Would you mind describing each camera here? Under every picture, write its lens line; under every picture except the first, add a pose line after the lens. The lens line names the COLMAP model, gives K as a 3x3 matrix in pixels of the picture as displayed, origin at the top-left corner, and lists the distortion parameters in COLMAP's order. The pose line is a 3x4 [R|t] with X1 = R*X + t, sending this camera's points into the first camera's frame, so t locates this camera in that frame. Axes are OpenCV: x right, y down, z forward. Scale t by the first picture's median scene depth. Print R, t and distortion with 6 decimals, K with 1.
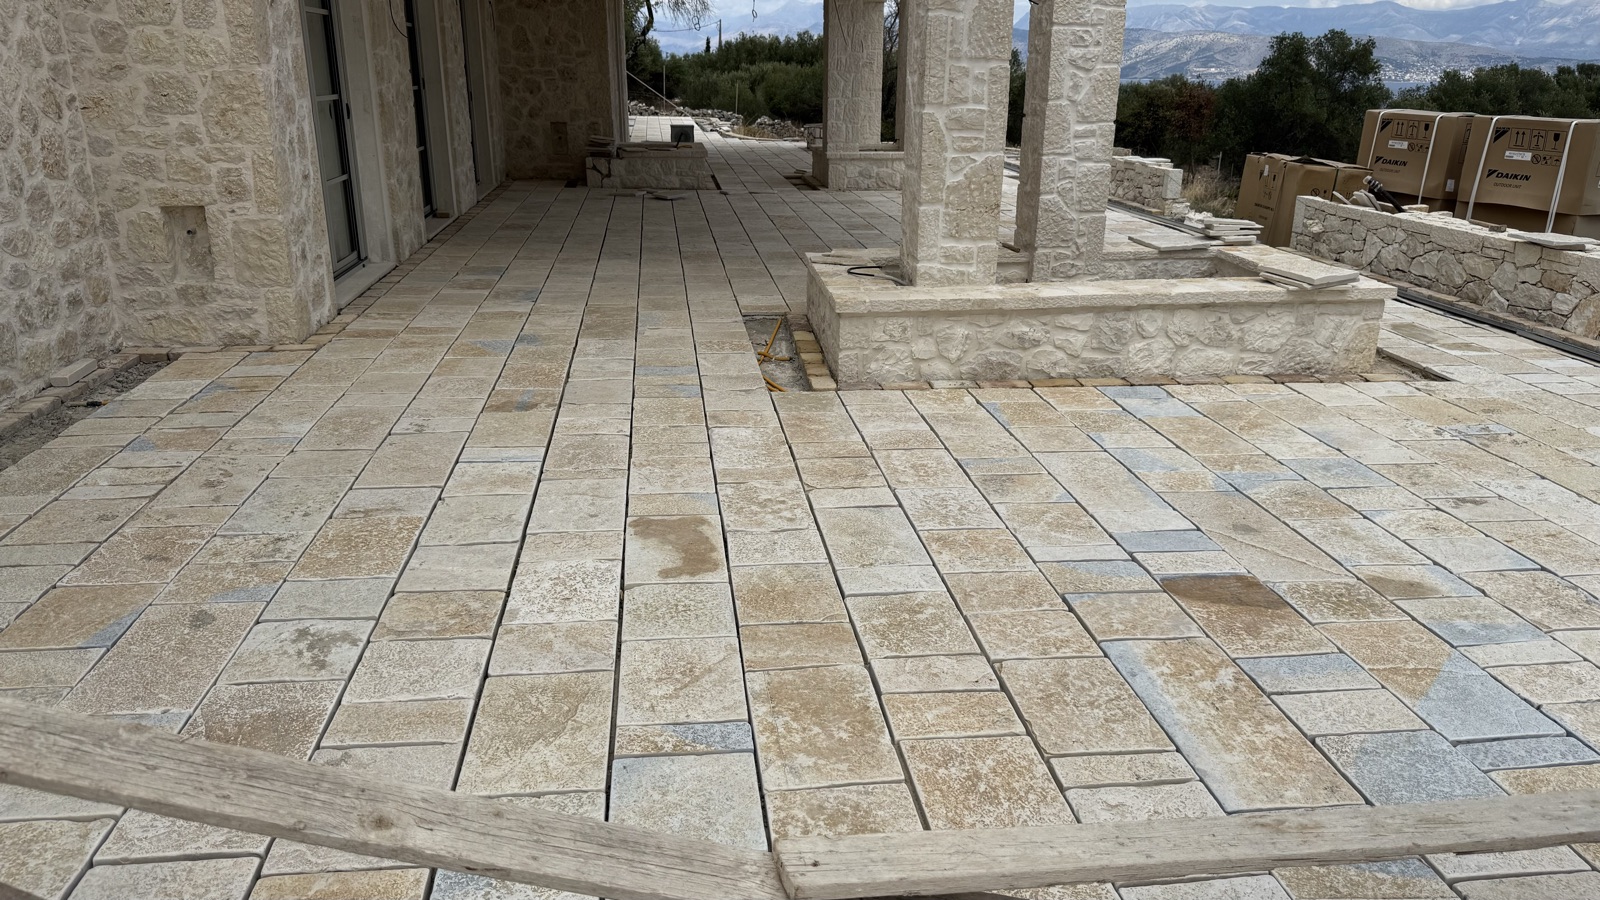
lens RADIAL K [[1112.6, 0, 795.4], [0, 1112.6, 442.9], [0, 0, 1]] dist [0.077221, -0.115923]
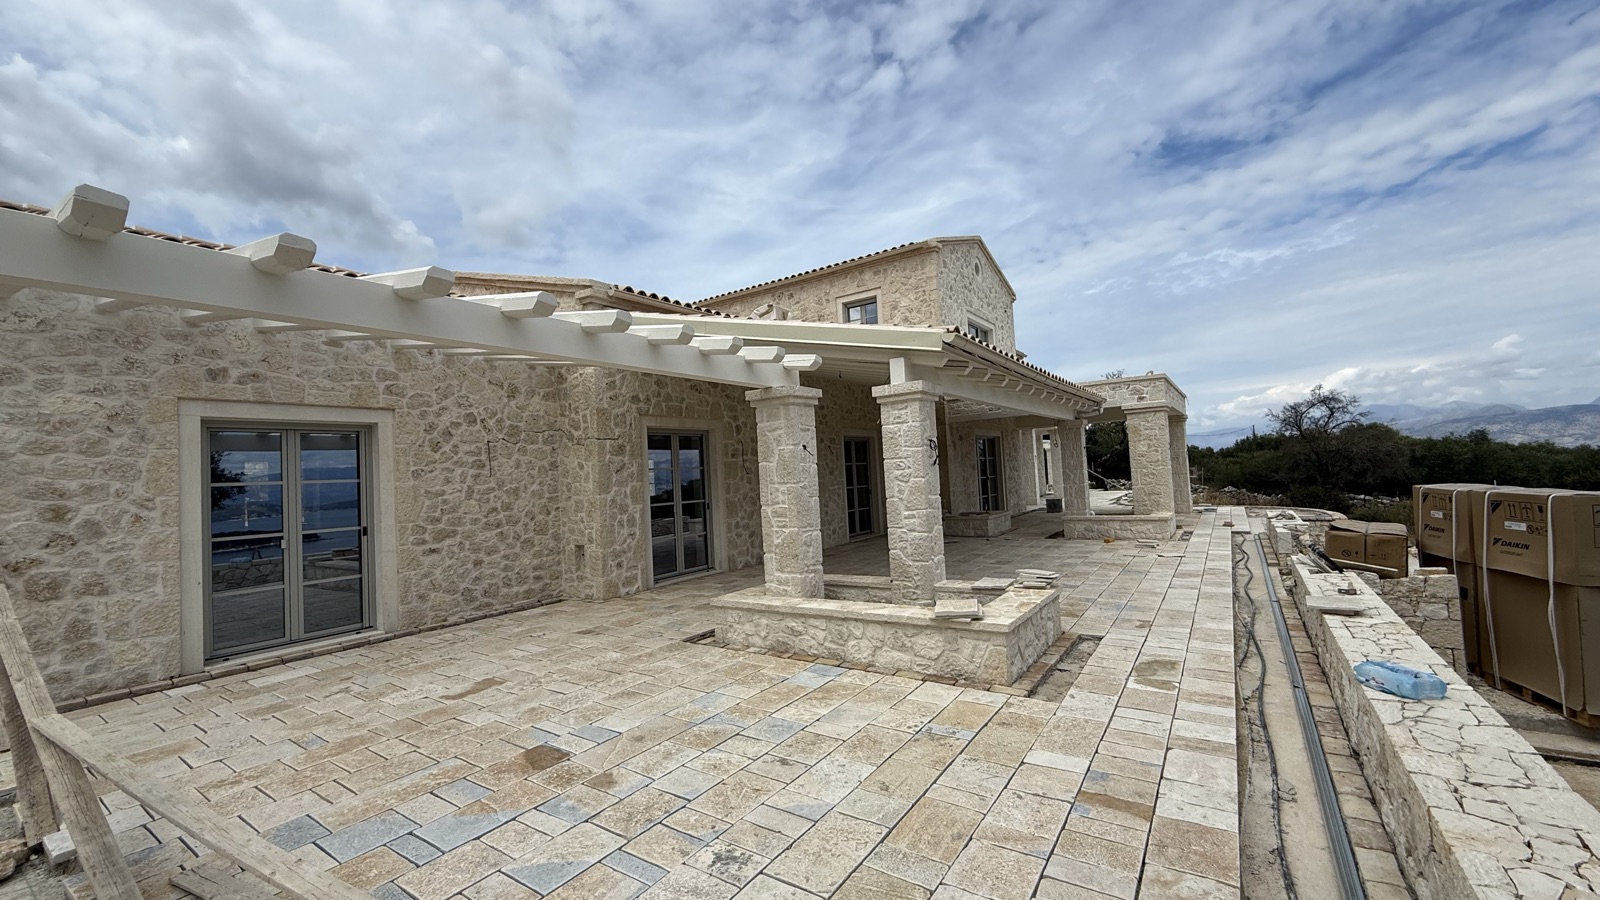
lens RADIAL K [[631.2, 0, 800.0], [0, 631.2, 450.0], [0, 0, 1]] dist [0.000616, 0.000048]
pose [[0.749685, -0.072128, -0.657853, 0.851147], [-0.155816, 0.946861, -0.281381, -0.078710], [0.643191, 0.313451, 0.698609, 0.195574]]
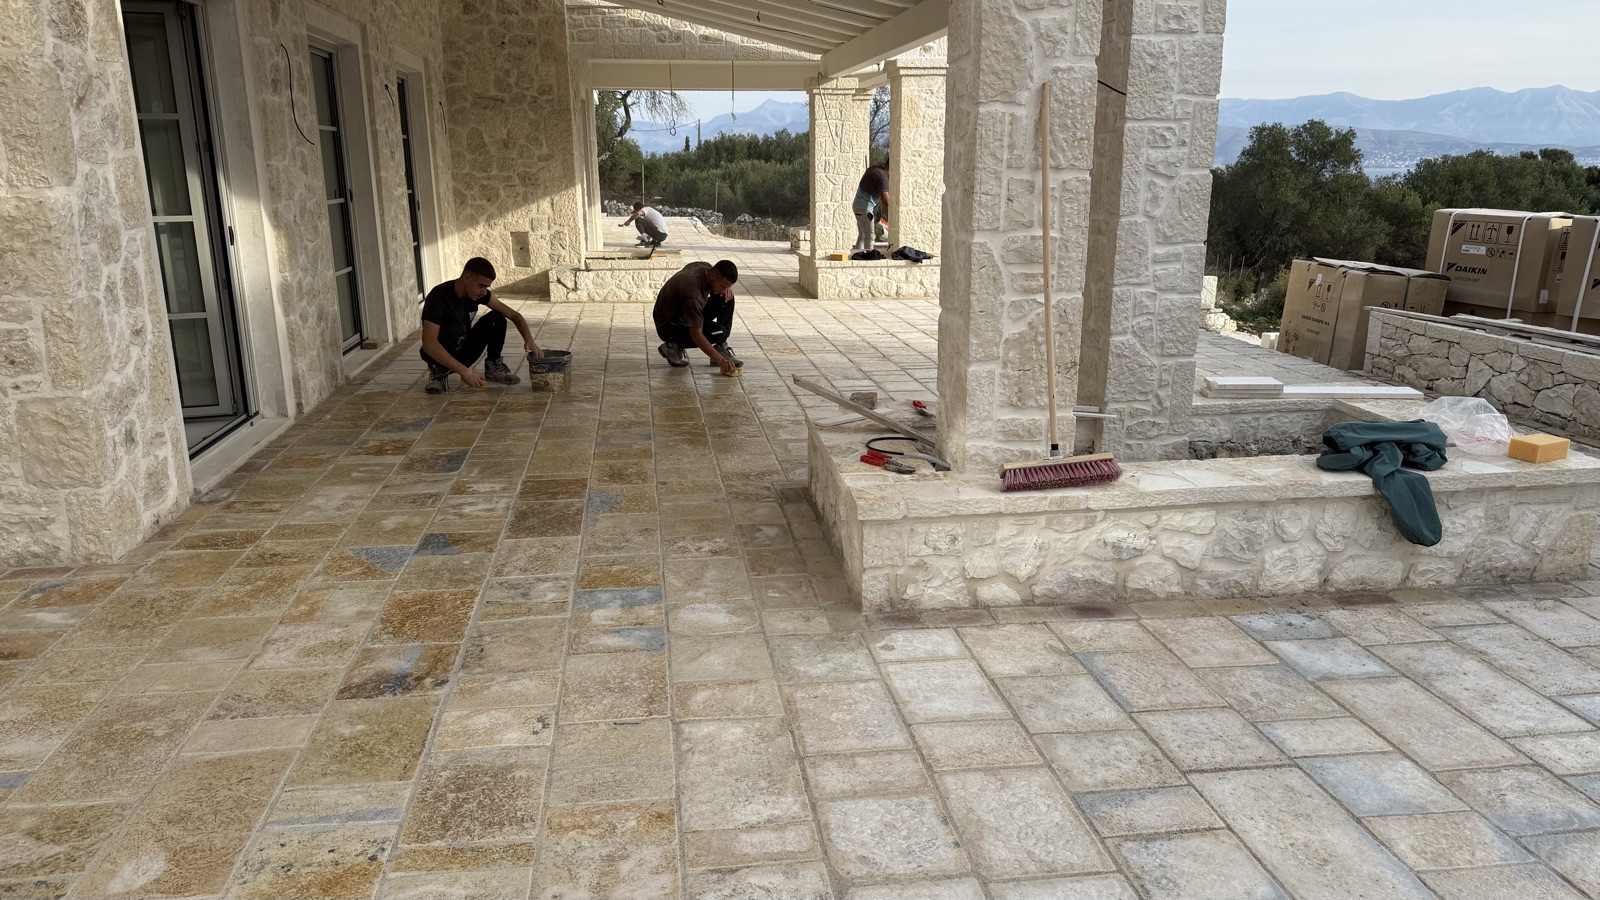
lens RADIAL K [[1099.5, 0, 795.6], [0, 1099.5, 454.4], [0, 0, 1]] dist [0.087058, -0.108980]
pose [[0.999730, -0.016855, 0.015975, -0.012902], [0.017868, 0.997691, -0.065528, -0.104058], [-0.014833, 0.065795, 0.997723, 0.273839]]
